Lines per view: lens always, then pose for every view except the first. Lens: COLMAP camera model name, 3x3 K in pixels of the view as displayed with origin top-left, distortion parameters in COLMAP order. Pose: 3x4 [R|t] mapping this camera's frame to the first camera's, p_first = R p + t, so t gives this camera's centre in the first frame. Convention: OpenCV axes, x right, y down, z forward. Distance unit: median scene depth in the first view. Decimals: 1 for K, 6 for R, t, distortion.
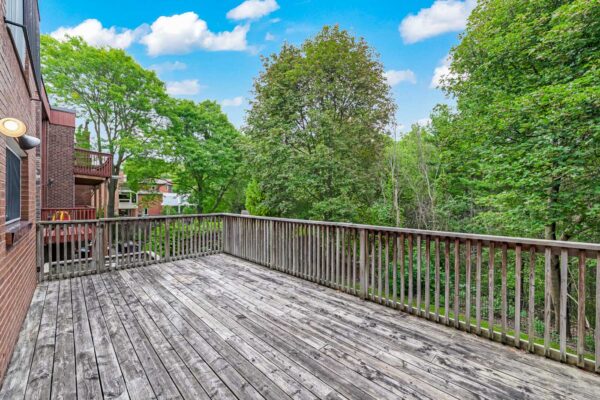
lens RADIAL K [[247.4, 0, 297.5], [0, 247.4, 200.6], [0, 0, 1]] dist [-0.008122, 0.000399]
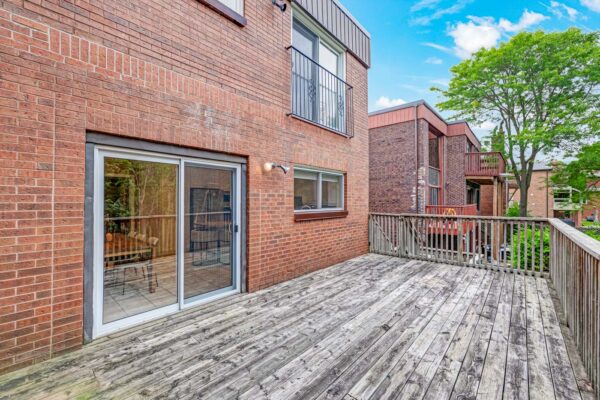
lens RADIAL K [[247.4, 0, 297.5], [0, 247.4, 200.6], [0, 0, 1]] dist [-0.008122, 0.000399]
pose [[0.070893, 0.005021, -0.997471, 0.551190], [-0.003594, 0.999982, 0.004778, 0.005531], [0.997477, 0.003246, 0.070910, 0.527903]]
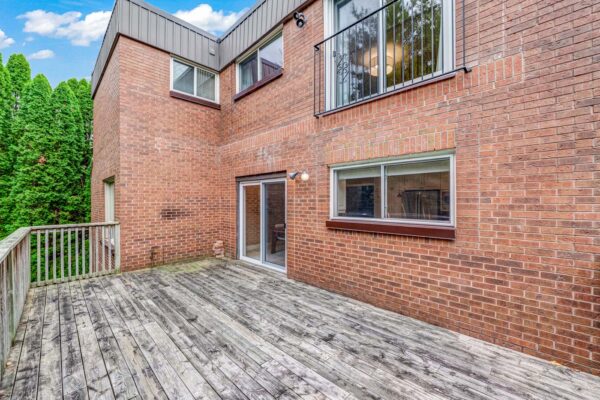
lens RADIAL K [[238.8, 0, 303.7], [0, 238.8, 200.3], [0, 0, 1]] dist [-0.013272, -0.000325]
pose [[-0.998588, 0.007564, -0.052588, -0.544769], [0.007535, 0.999971, 0.000752, -0.014973], [0.052592, 0.000355, -0.998616, 1.709615]]
